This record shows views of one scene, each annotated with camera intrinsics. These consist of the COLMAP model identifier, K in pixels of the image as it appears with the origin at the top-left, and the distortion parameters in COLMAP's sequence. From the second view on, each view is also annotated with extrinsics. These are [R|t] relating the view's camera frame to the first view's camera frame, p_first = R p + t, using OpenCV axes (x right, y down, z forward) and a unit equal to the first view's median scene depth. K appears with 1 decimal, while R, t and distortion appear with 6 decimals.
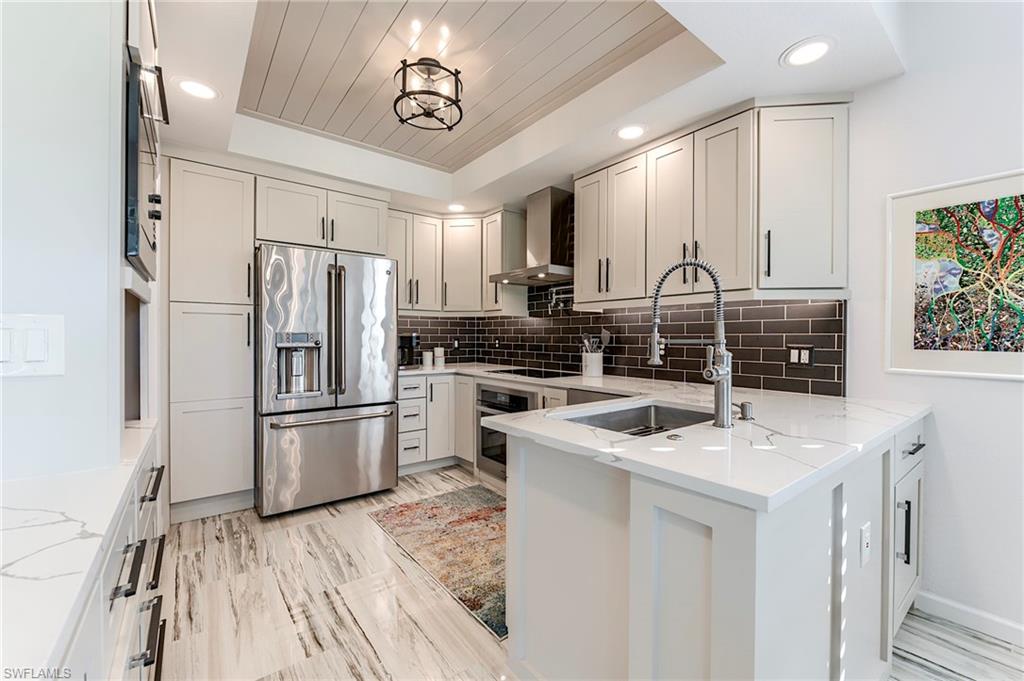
lens RADIAL K [[409.9, 0, 515.7], [0, 409.9, 336.5], [0, 0, 1]] dist [0.003198, -0.000125]
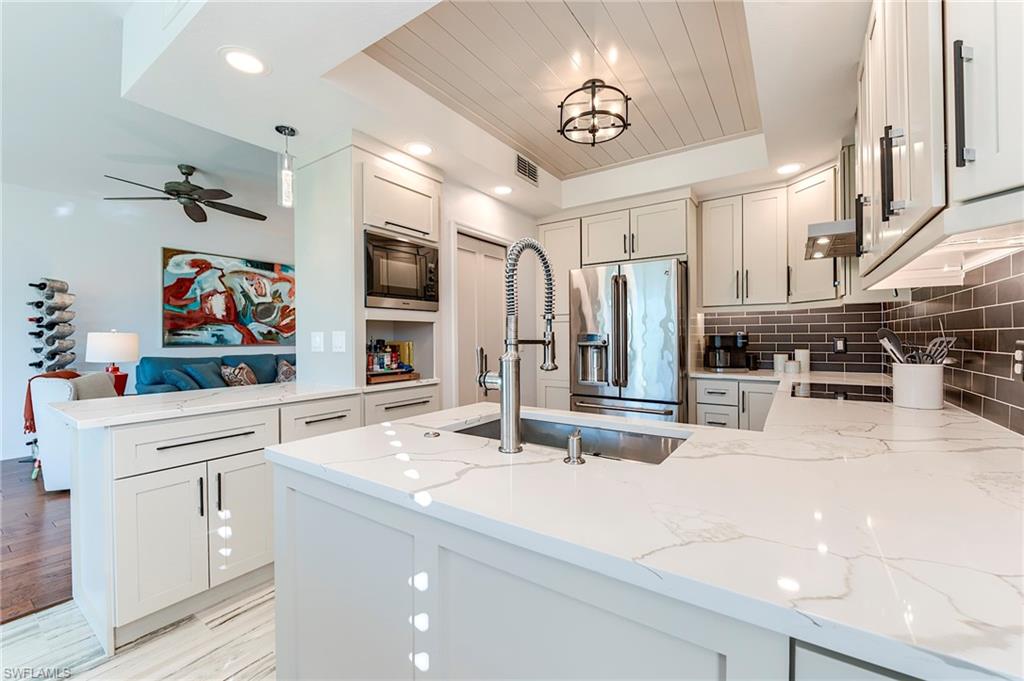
lens RADIAL K [[409.9, 0, 510.7], [0, 409.9, 335.8], [0, 0, 1]] dist [0.003198, -0.000125]
pose [[0.307745, -0.009021, -0.951426, 0.532703], [0.008842, 0.999939, -0.006621, 0.001661], [0.951428, -0.006375, 0.307806, 0.328637]]
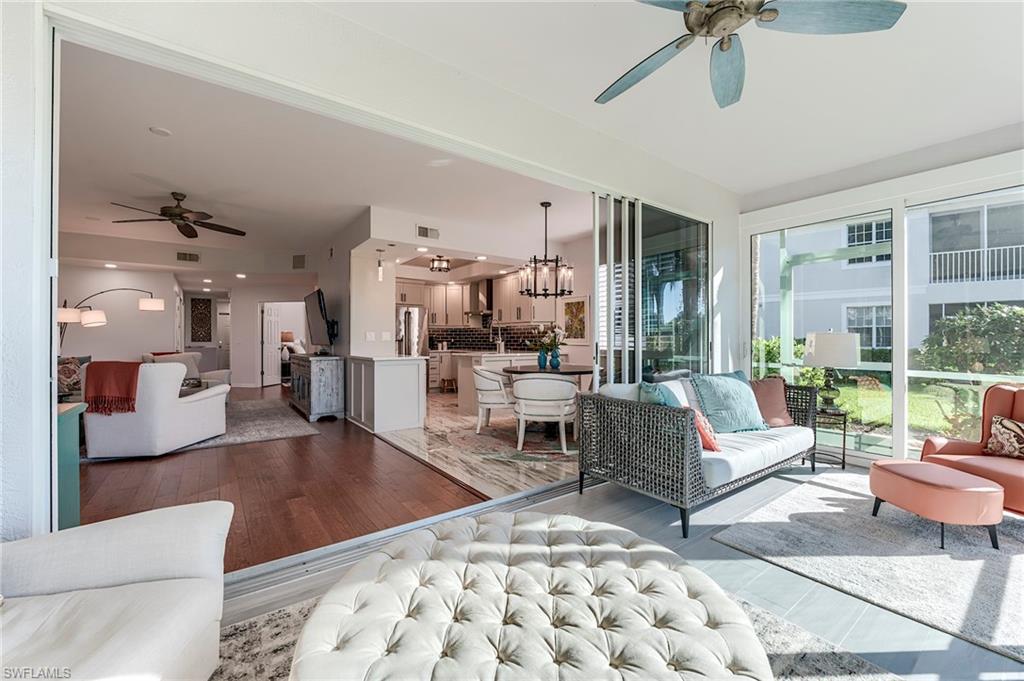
lens RADIAL K [[409.9, 0, 511.5], [0, 409.9, 343.6], [0, 0, 1]] dist [0.003198, -0.000125]
pose [[0.999336, -0.004629, -0.036134, 0.360227], [0.004915, 0.999957, 0.007811, 0.029064], [0.036096, -0.007983, 0.999316, -1.711201]]
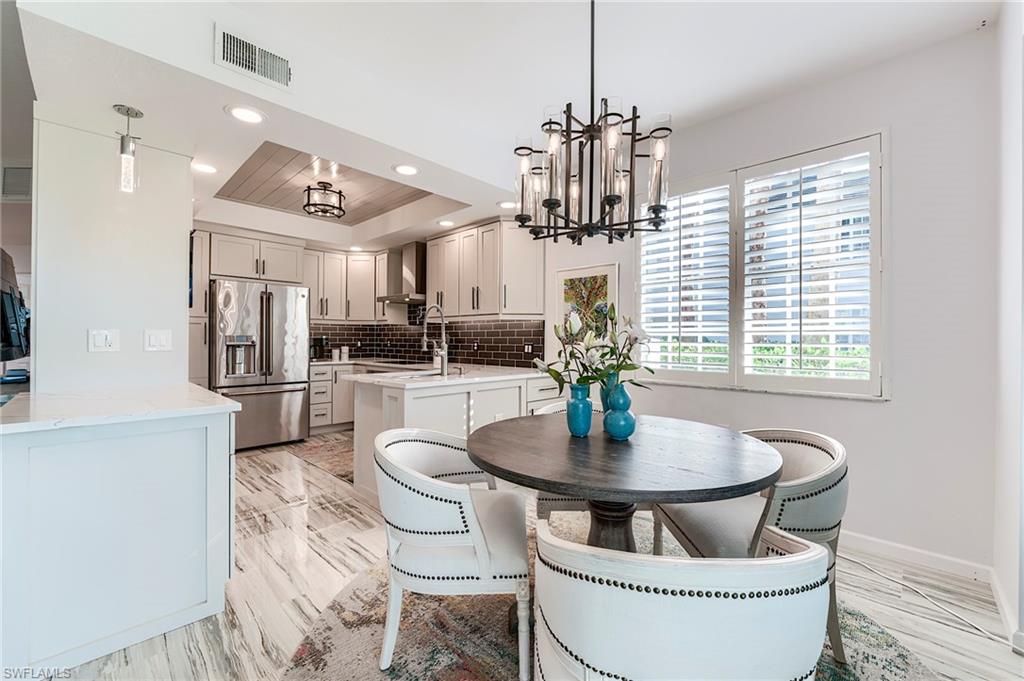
lens RADIAL K [[409.9, 0, 512.5], [0, 409.9, 337.3], [0, 0, 1]] dist [0.003198, -0.000125]
pose [[0.990244, 0.002514, 0.139322, 0.247858], [-0.001819, 0.999985, -0.005110, 0.002913], [-0.139332, 0.004807, 0.990234, -0.617189]]
